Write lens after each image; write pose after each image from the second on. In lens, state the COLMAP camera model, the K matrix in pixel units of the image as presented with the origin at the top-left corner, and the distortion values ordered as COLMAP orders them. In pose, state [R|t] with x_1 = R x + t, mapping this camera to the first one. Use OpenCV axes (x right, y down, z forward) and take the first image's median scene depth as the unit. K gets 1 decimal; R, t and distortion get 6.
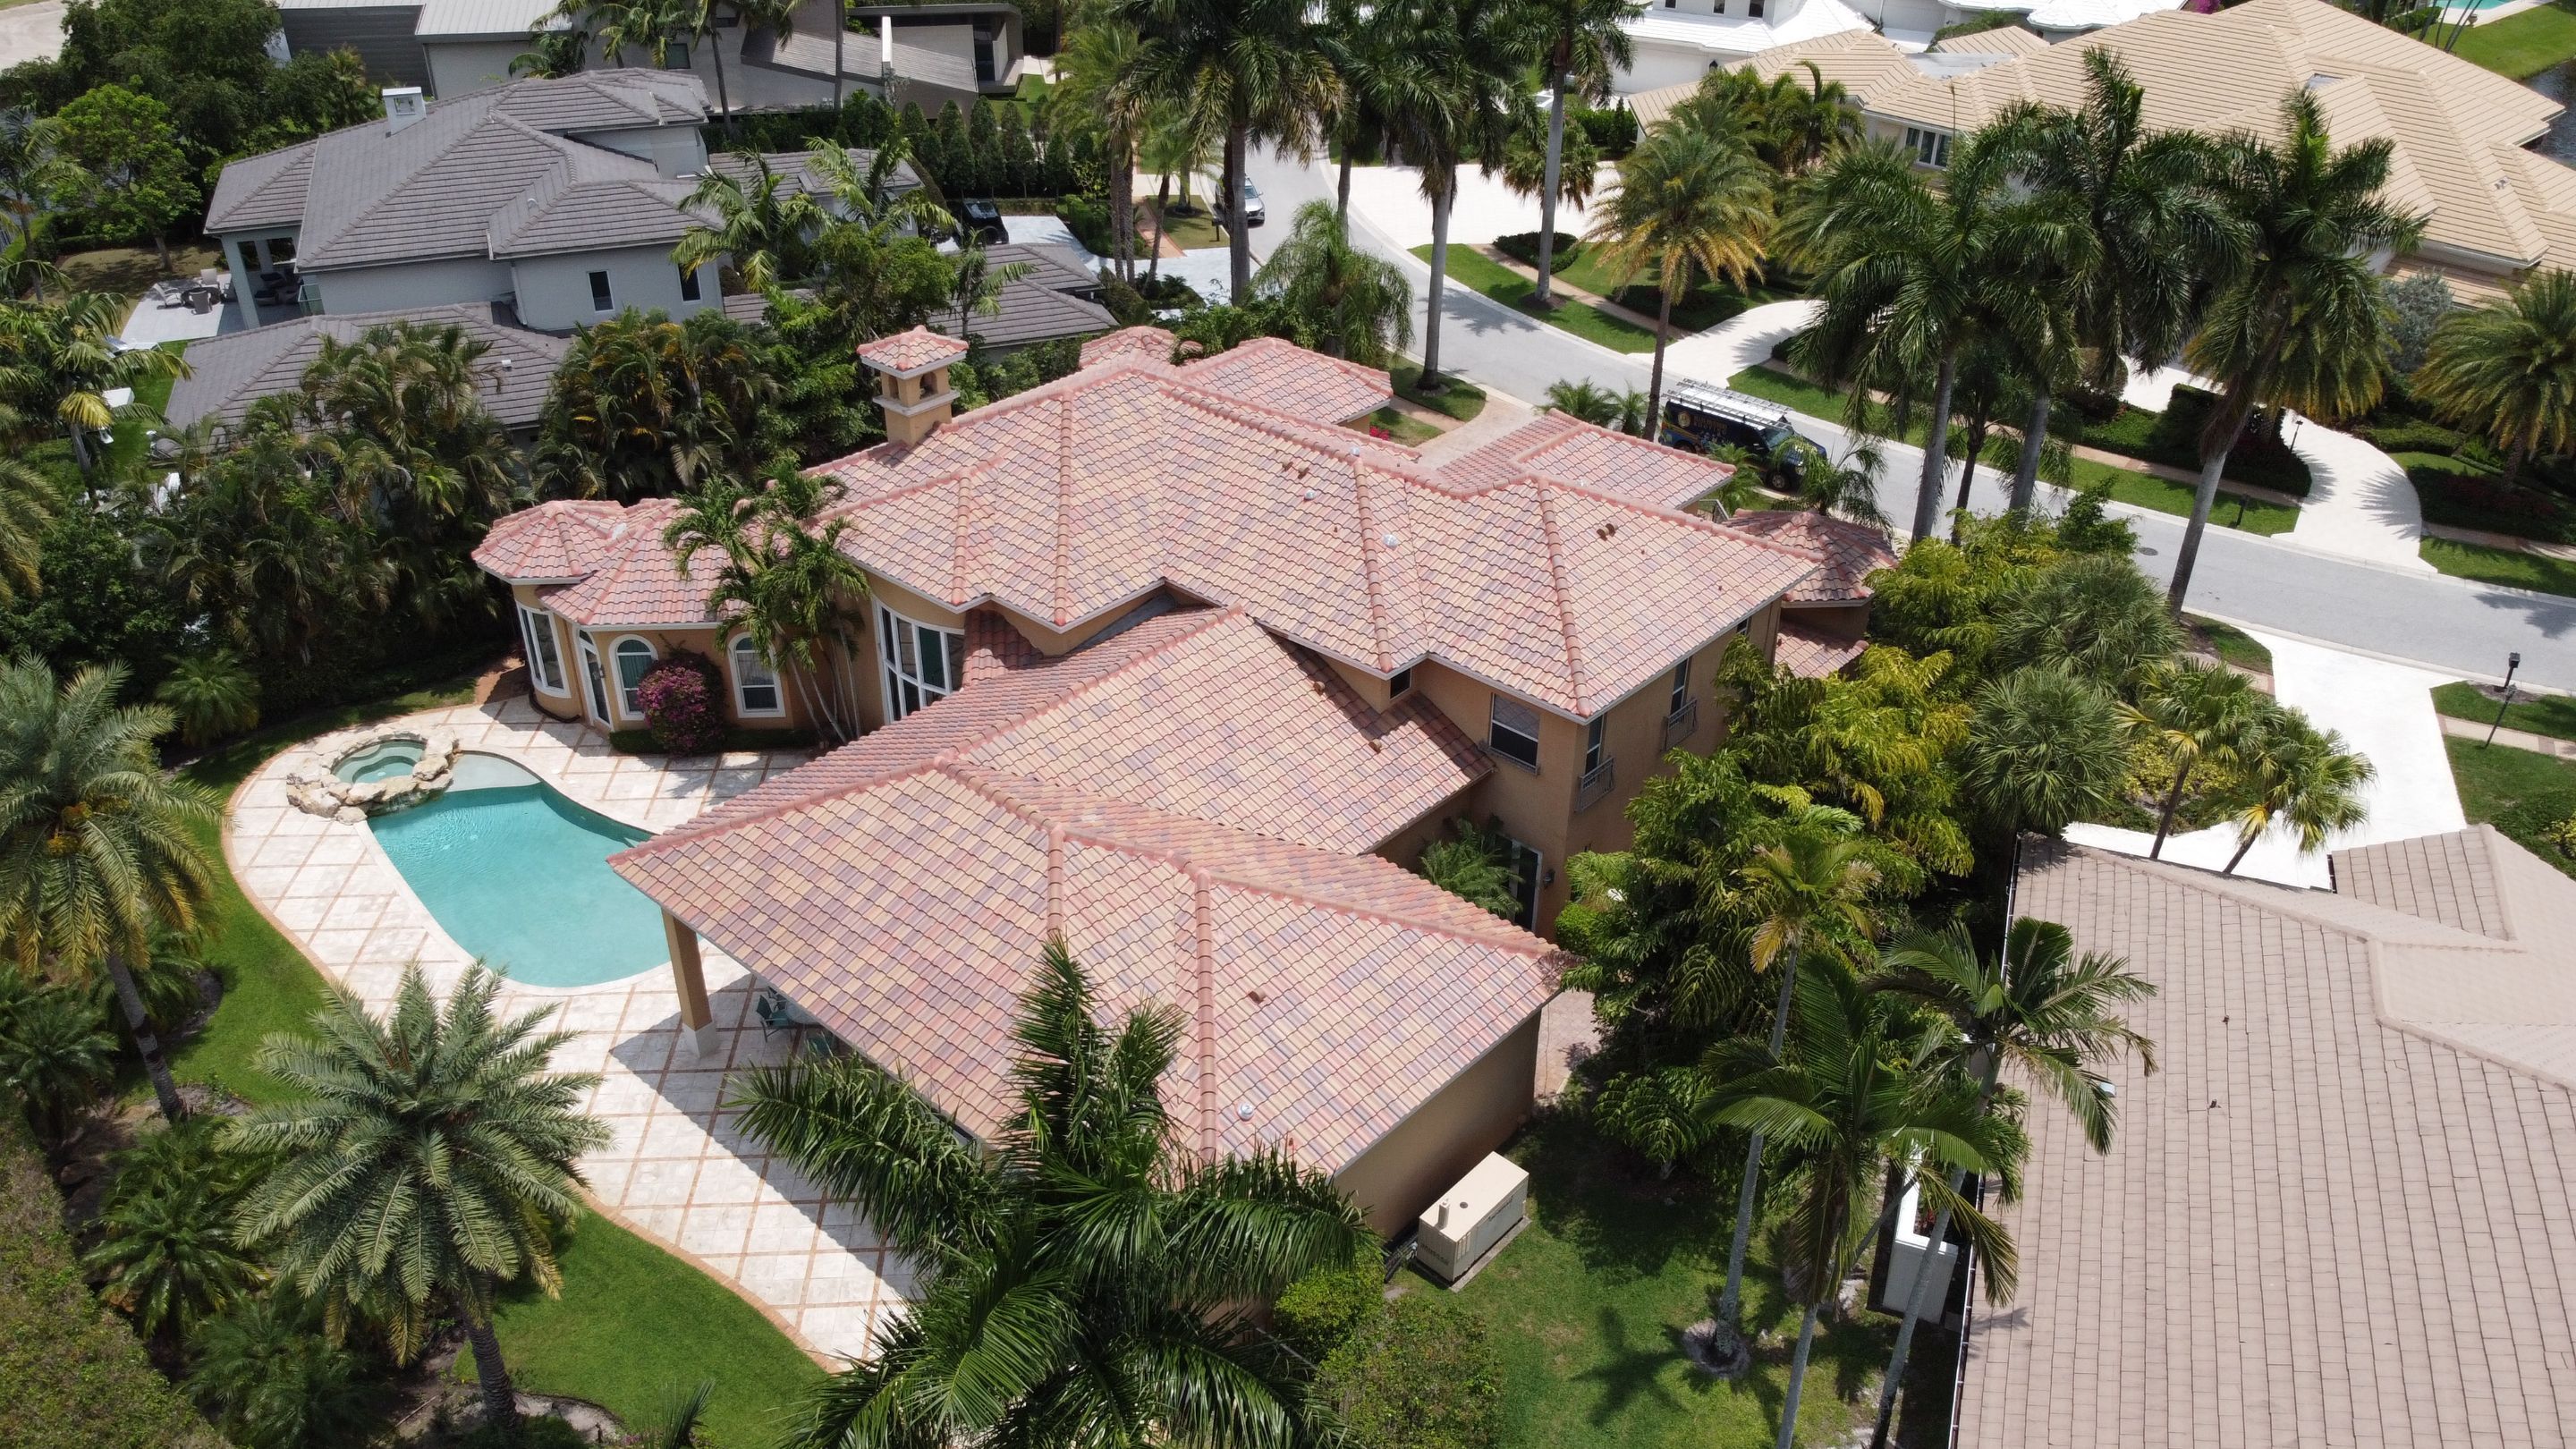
lens RADIAL K [[1947.1, 0, 1285.5], [0, 1947.1, 721.6], [0, 0, 1]] dist [0.006930, -0.022741]
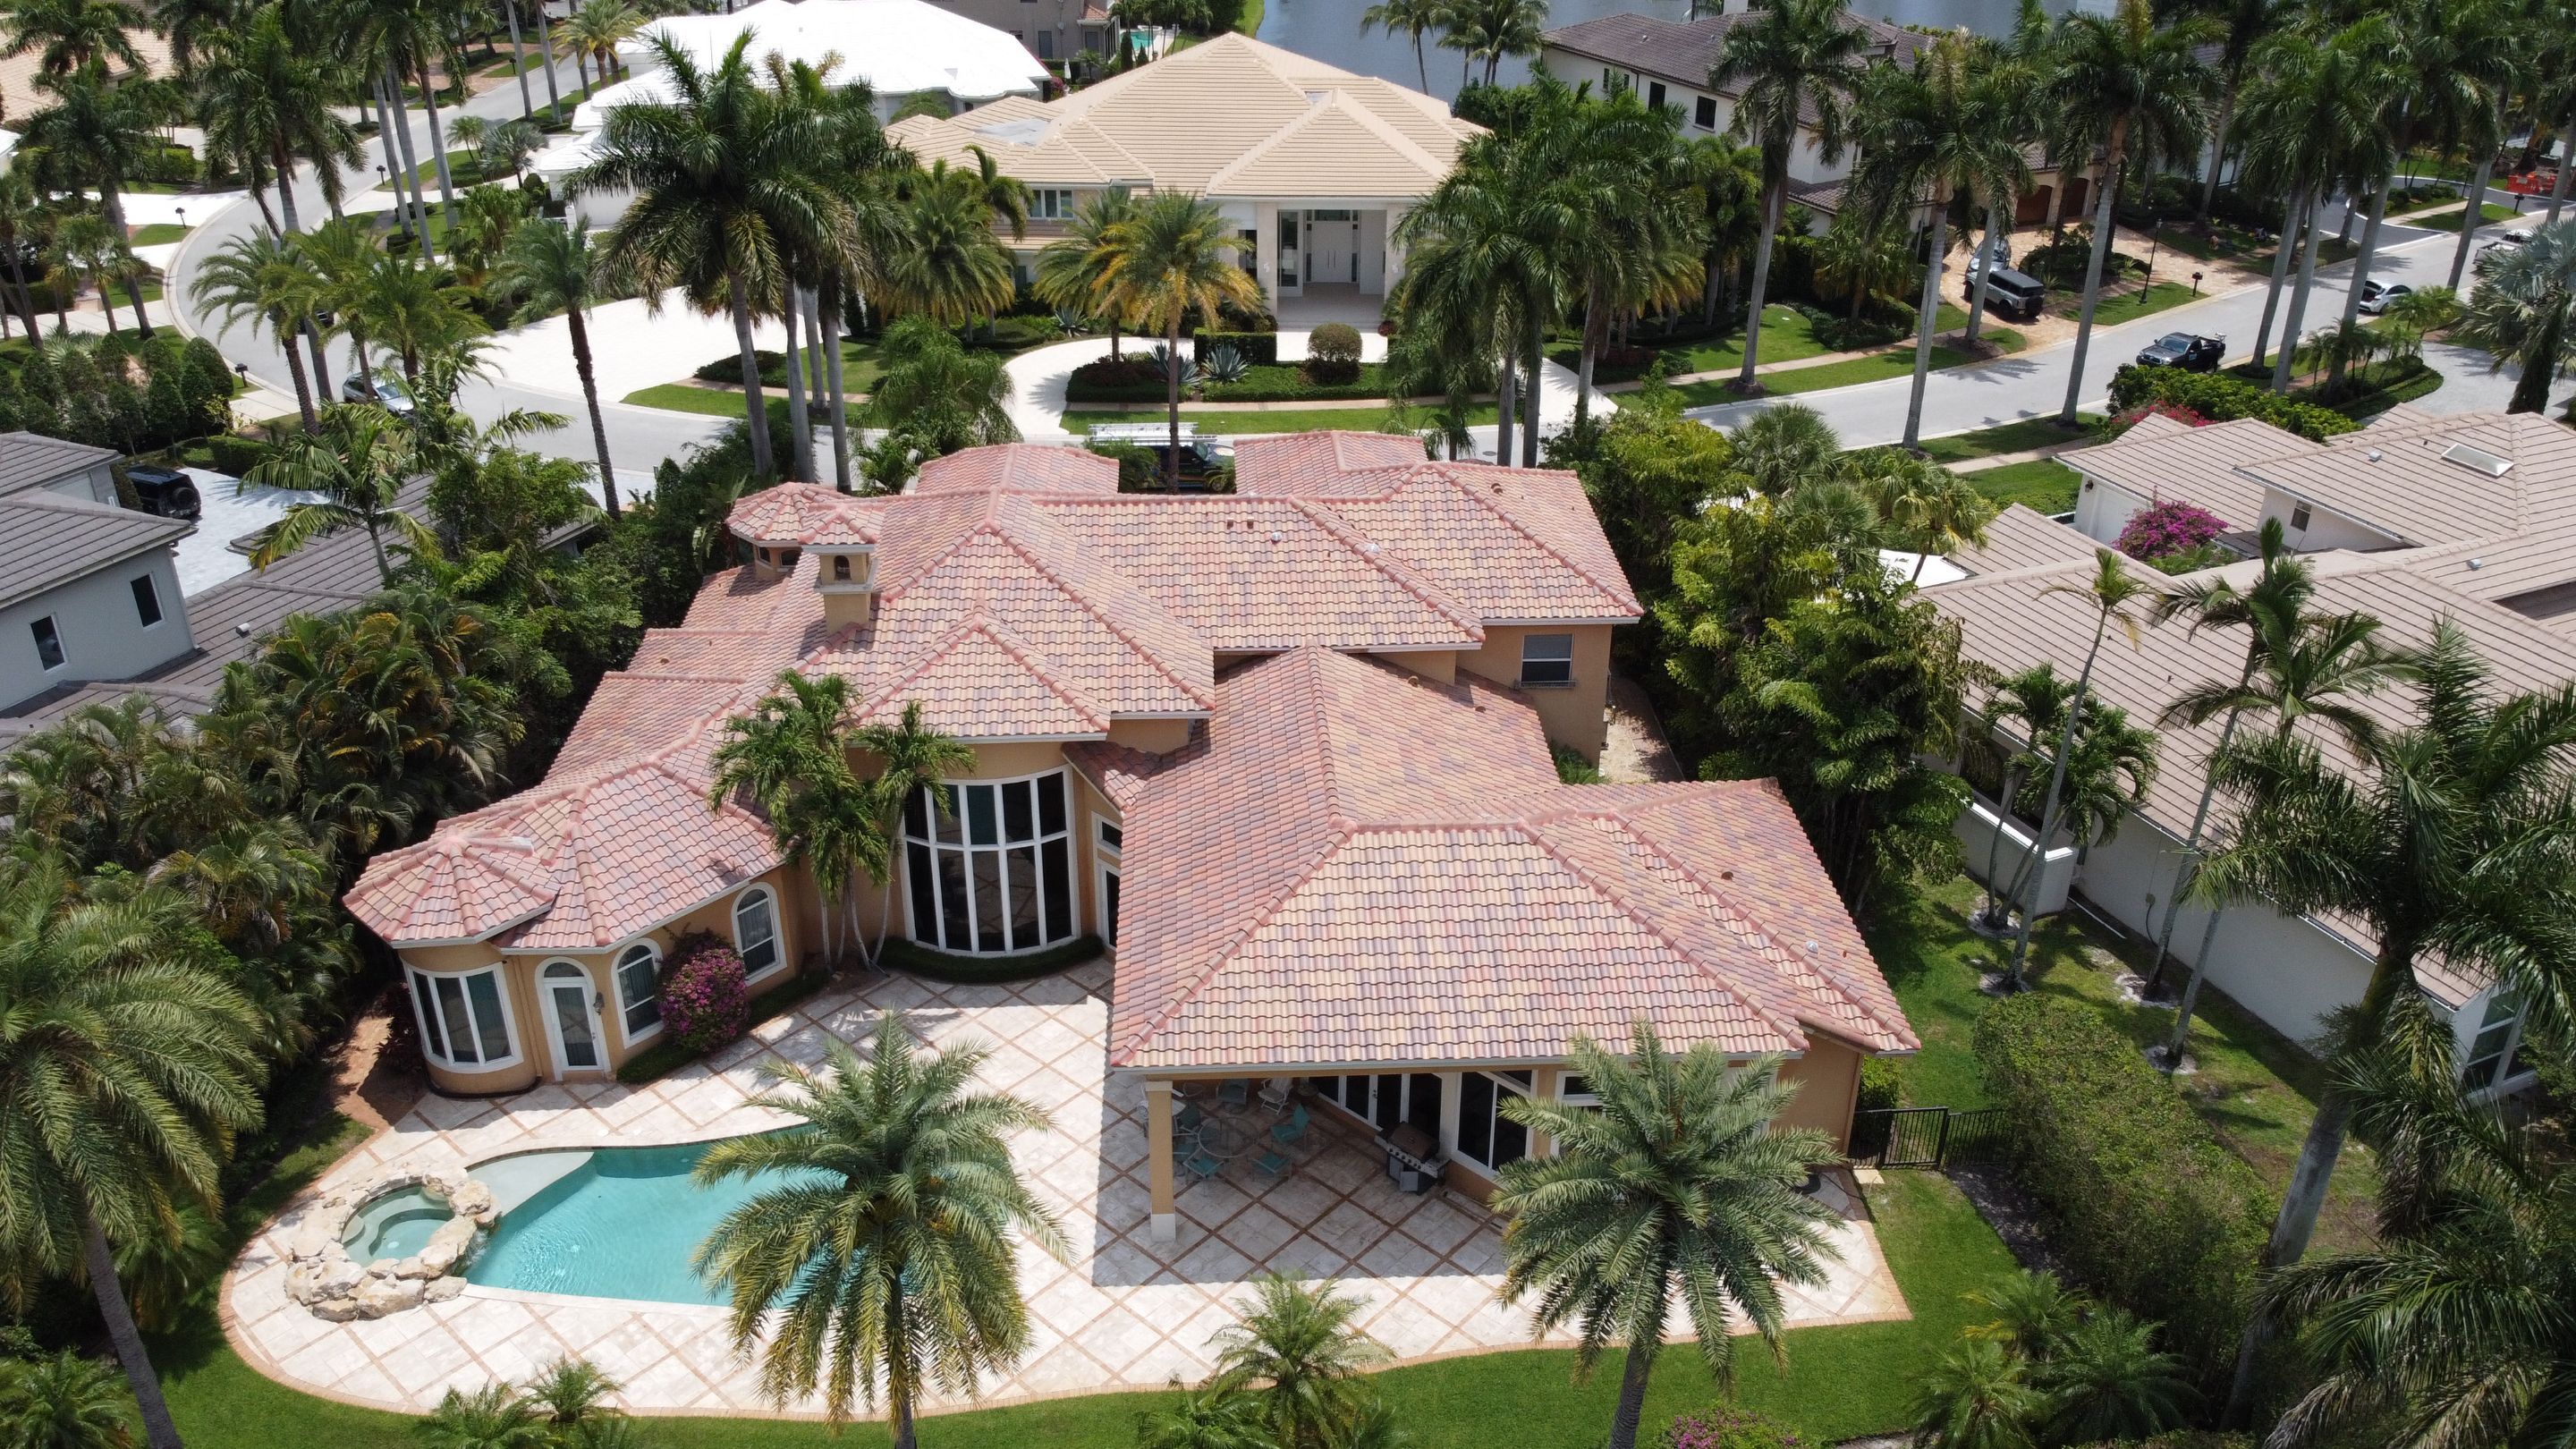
lens RADIAL K [[1947.1, 0, 1285.5], [0, 1947.1, 721.6], [0, 0, 1]] dist [0.006930, -0.022741]
pose [[0.705372, -0.333791, 0.625327, -0.631053], [0.367163, 0.926668, 0.080482, -0.096535], [-0.606334, 0.172827, 0.776202, 0.154243]]
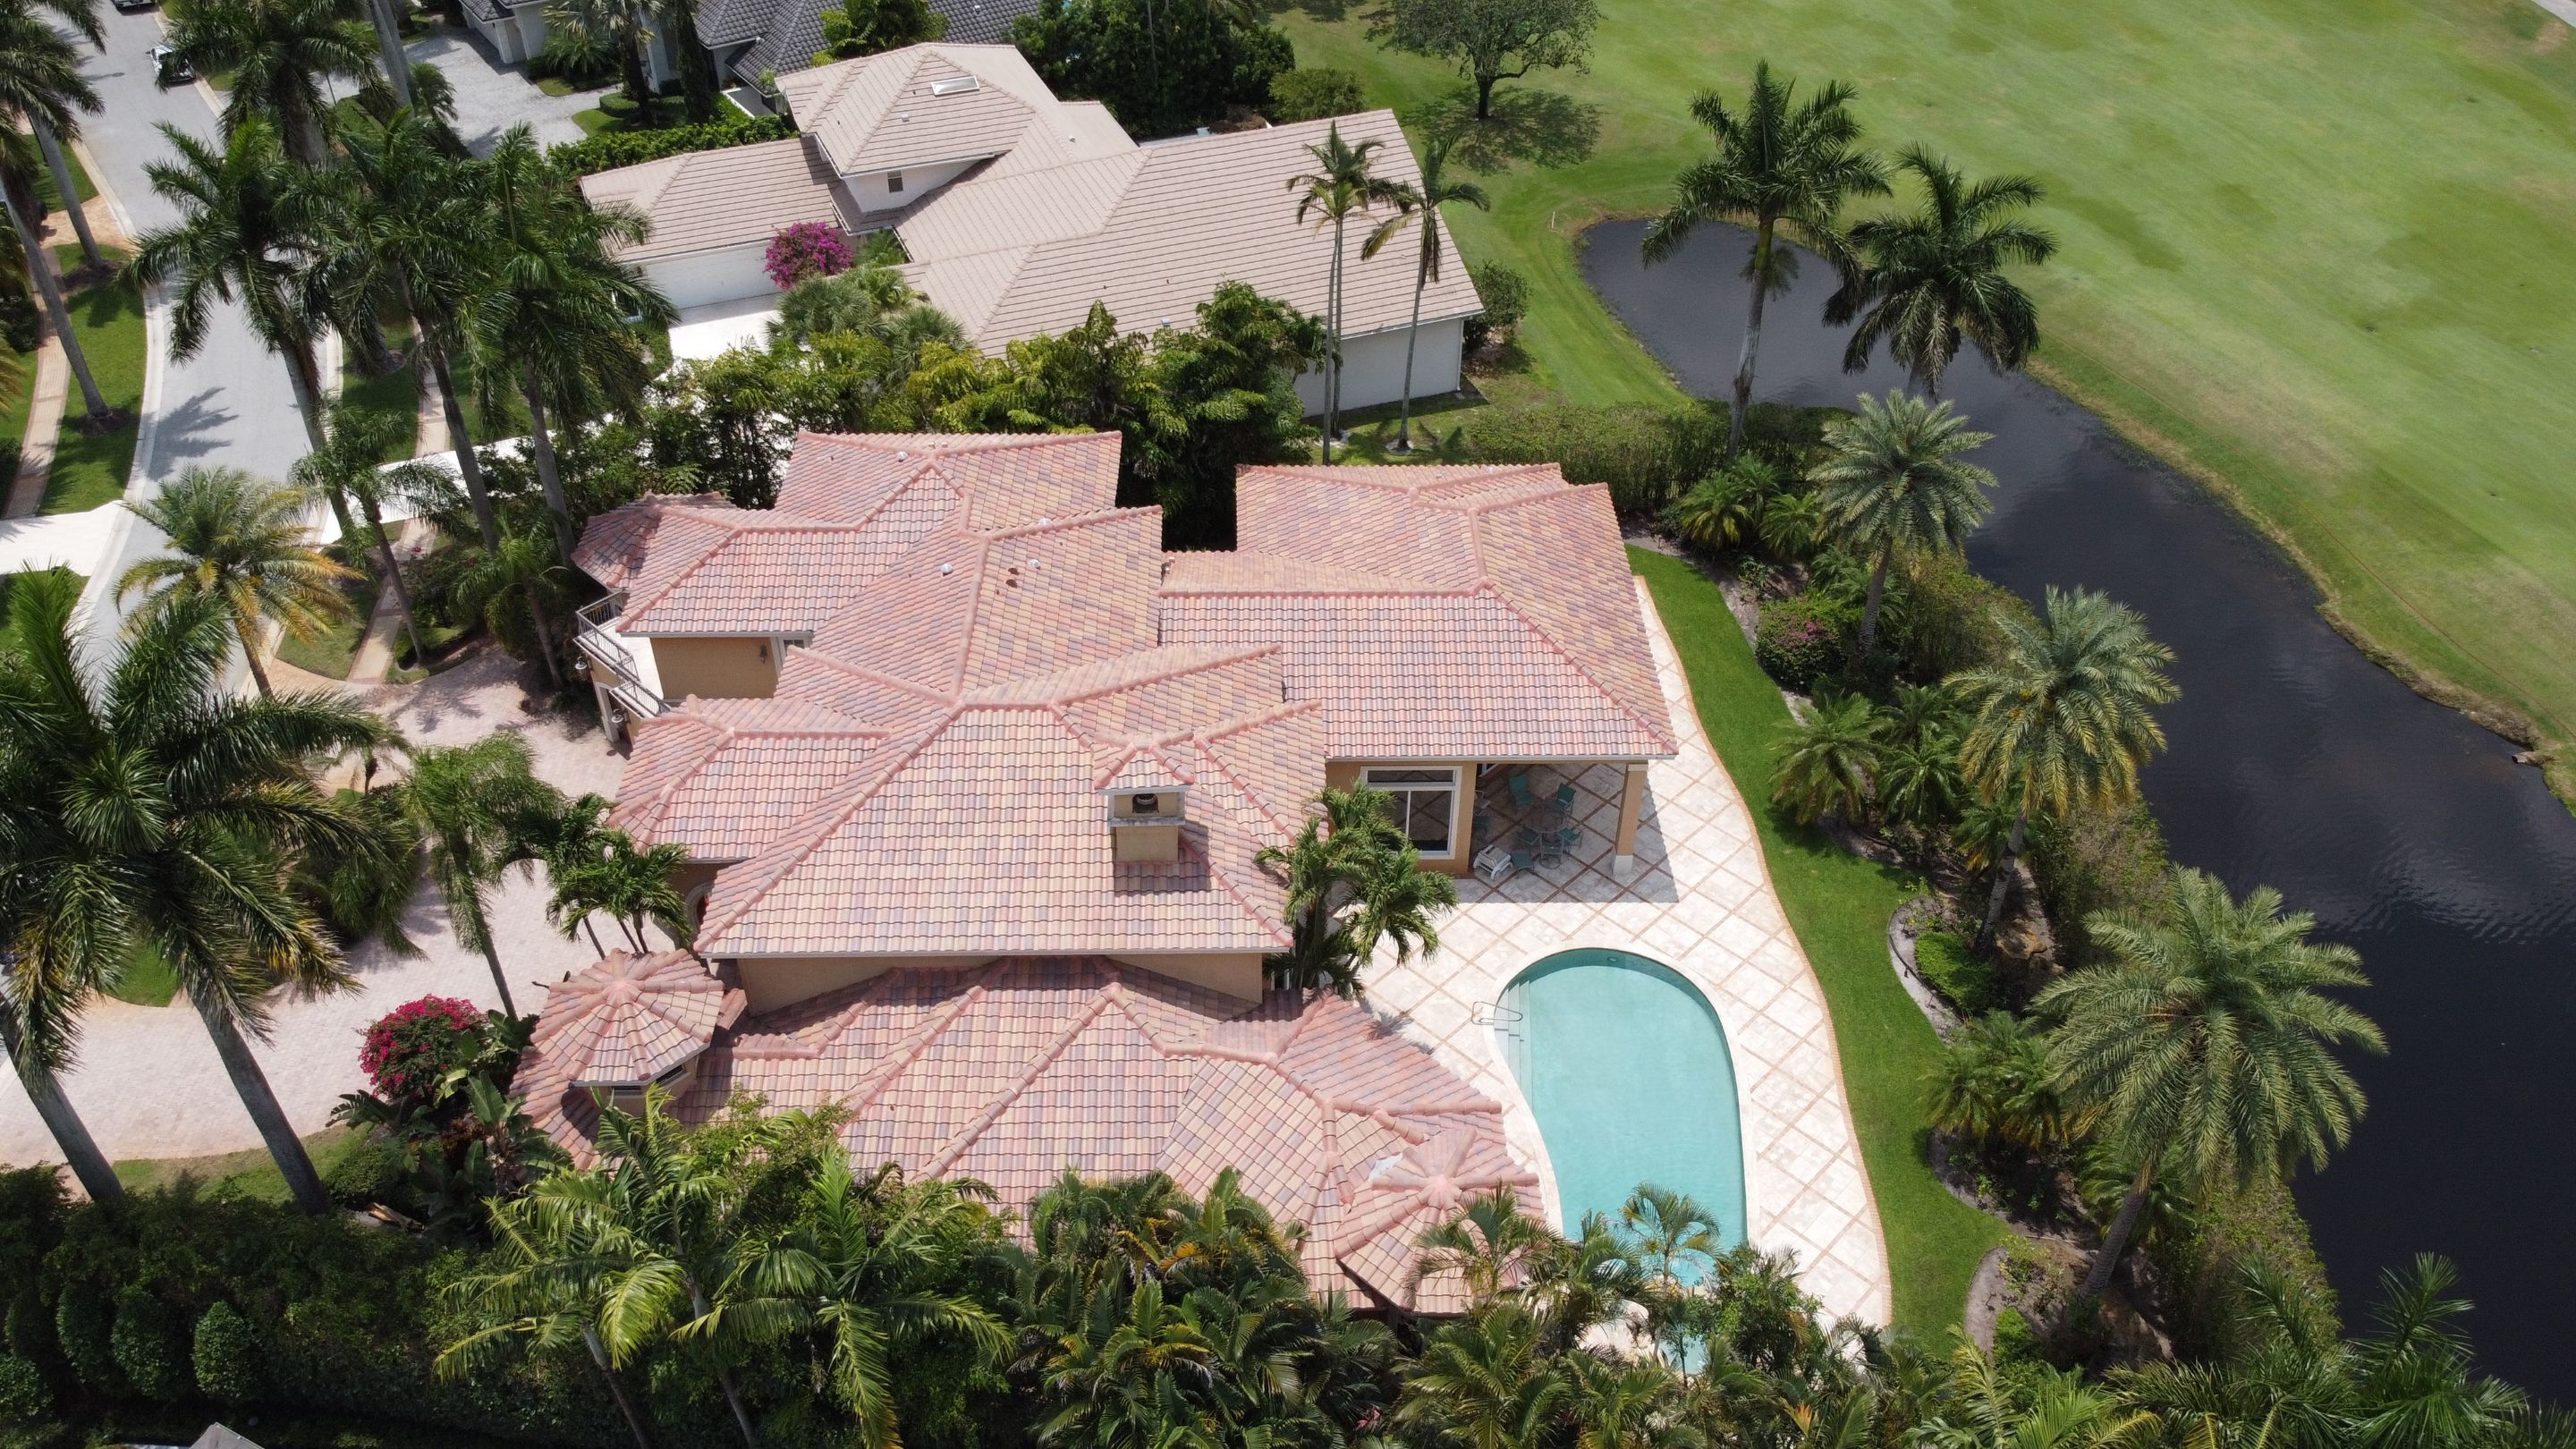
lens RADIAL K [[1947.1, 0, 1285.5], [0, 1947.1, 721.6], [0, 0, 1]] dist [0.006930, -0.022741]
pose [[-0.668243, -0.489518, 0.560199, -0.690359], [0.360516, 0.445605, 0.819429, -0.863483], [-0.650753, 0.749539, -0.121293, 1.020714]]
